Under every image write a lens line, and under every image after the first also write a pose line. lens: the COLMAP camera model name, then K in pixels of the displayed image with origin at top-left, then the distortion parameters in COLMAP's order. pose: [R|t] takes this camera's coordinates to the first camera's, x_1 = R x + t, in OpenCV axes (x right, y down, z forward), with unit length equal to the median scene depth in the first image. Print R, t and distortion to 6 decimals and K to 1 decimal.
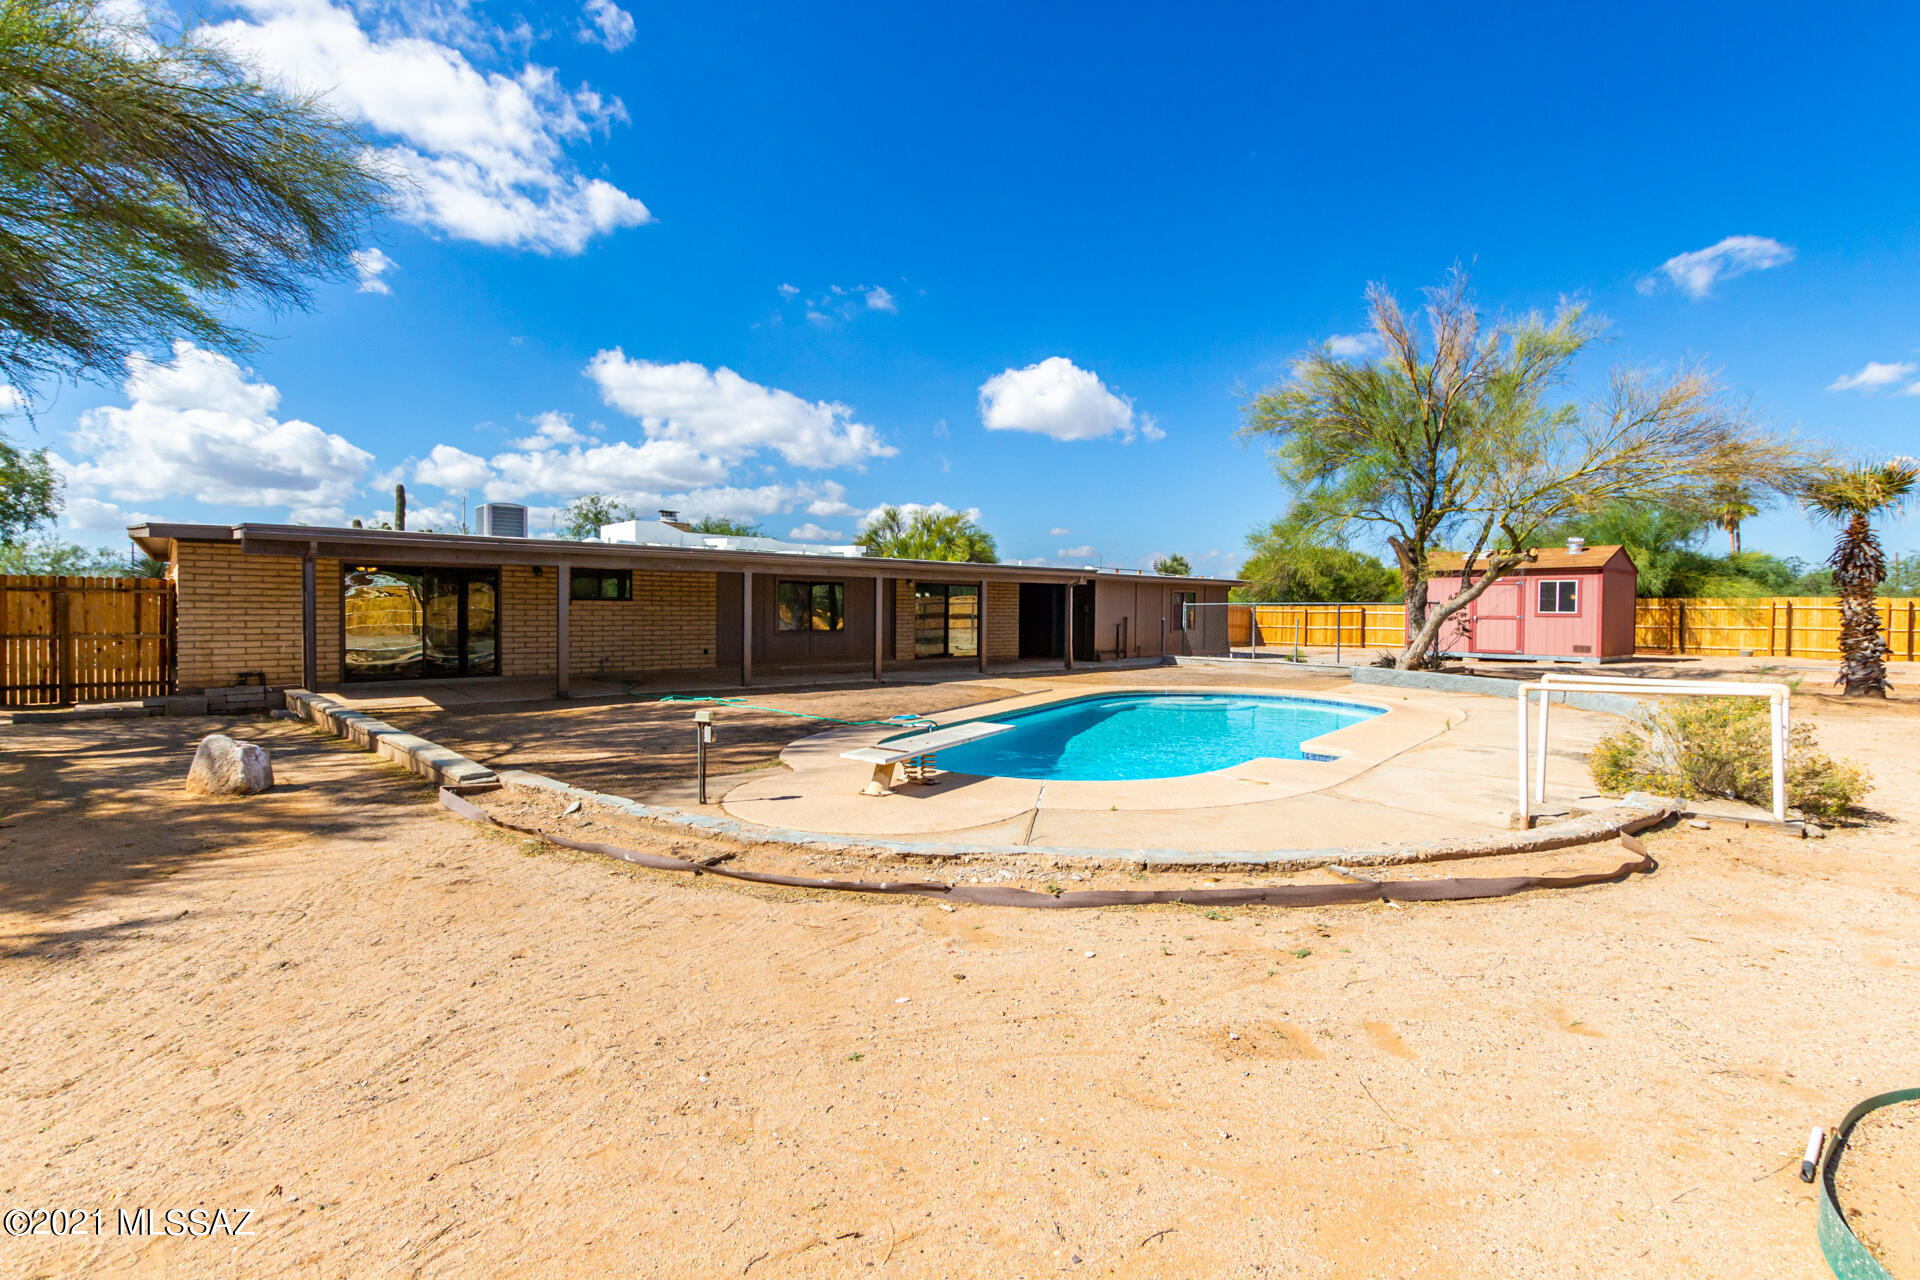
lens RADIAL K [[885.3, 0, 964.7], [0, 885.3, 657.5], [0, 0, 1]] dist [0.014285, -0.001088]
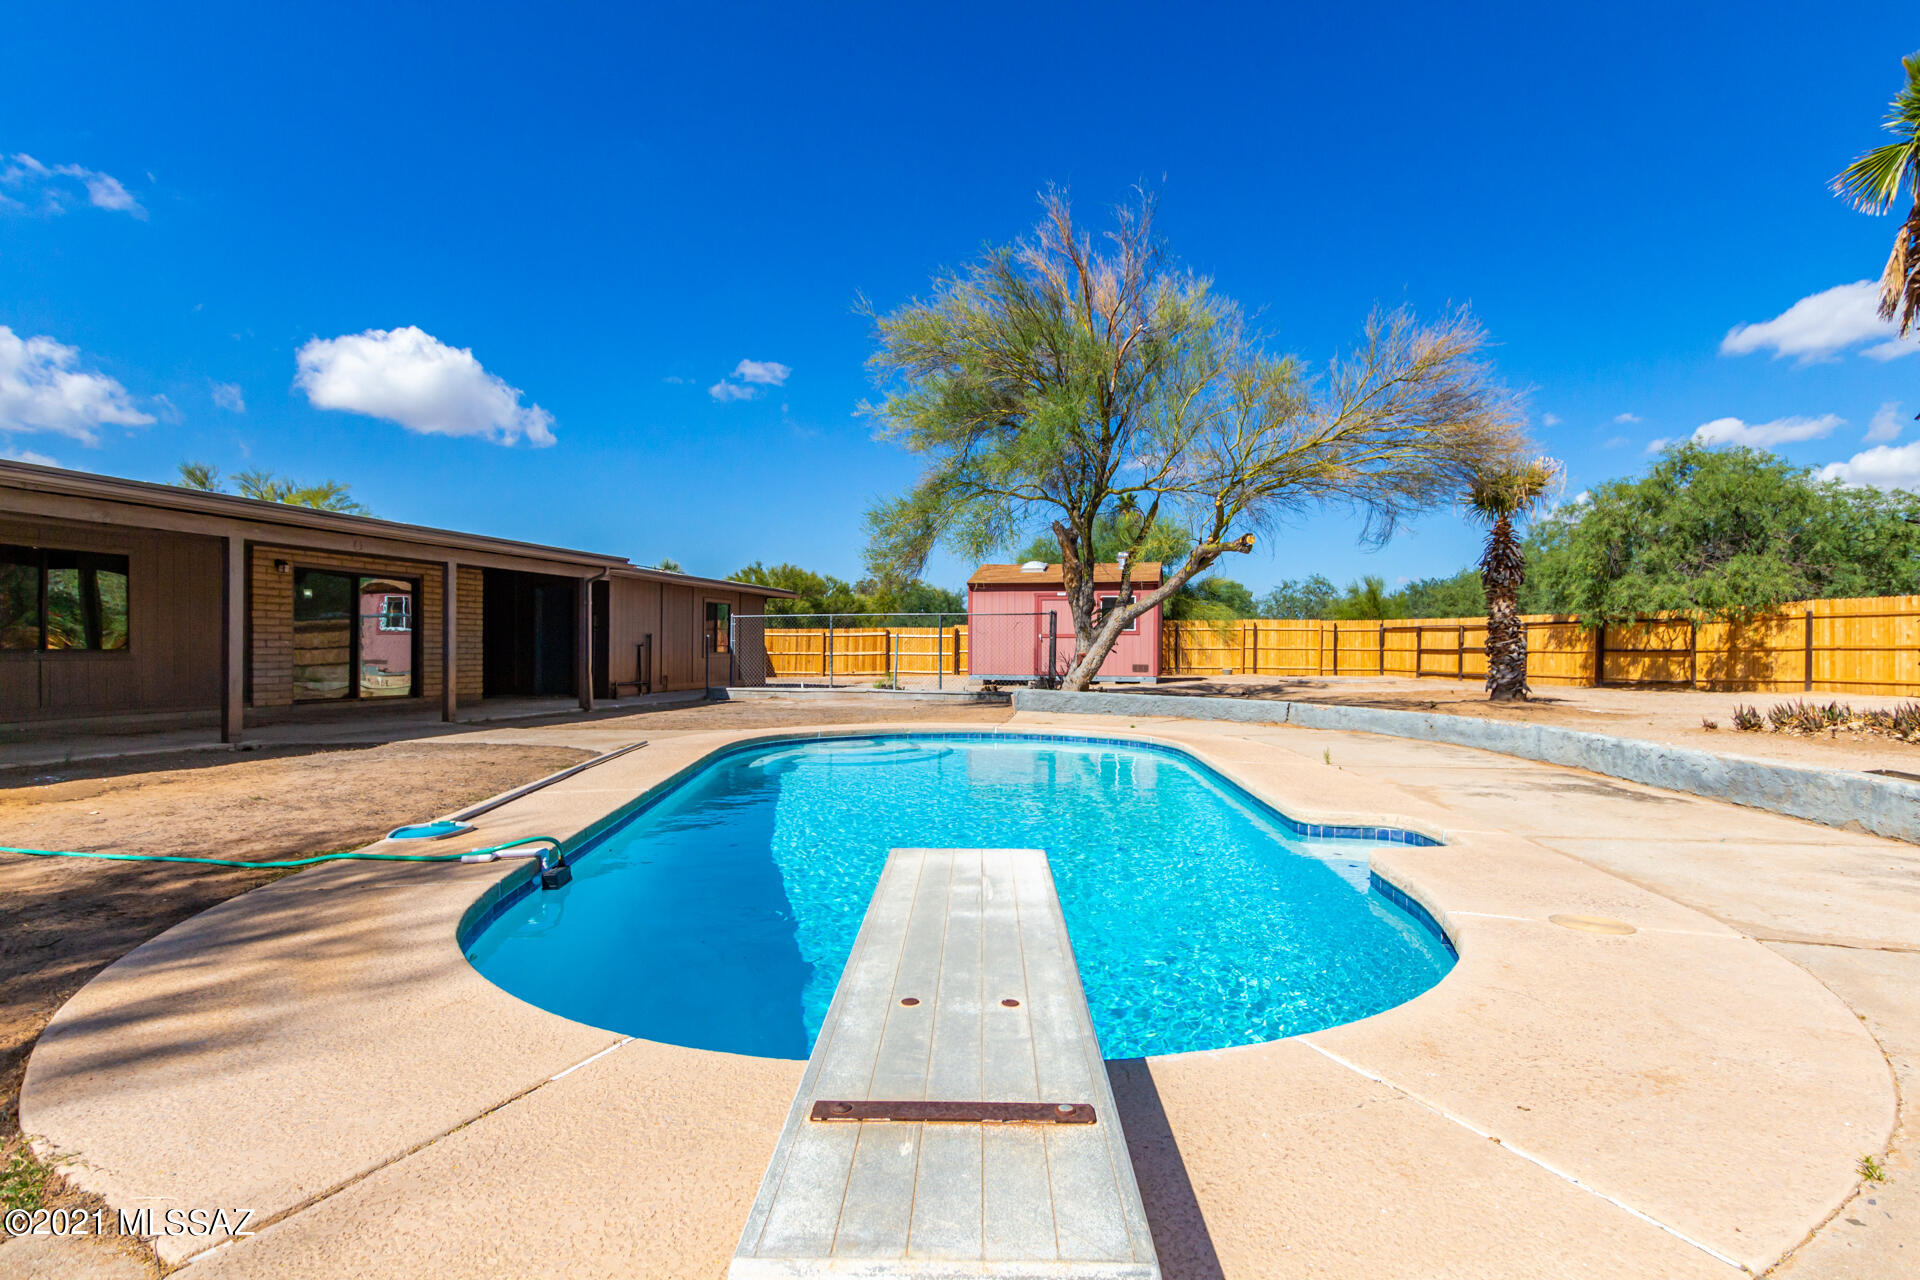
lens RADIAL K [[977.1, 0, 957.9], [0, 977.1, 652.8], [0, 0, 1]] dist [-0.015081, -0.000786]
pose [[0.811735, -0.005790, 0.583997, -0.065498], [0.034527, 0.998678, -0.038090, 0.006397], [-0.583004, 0.051083, 0.810862, 0.255660]]
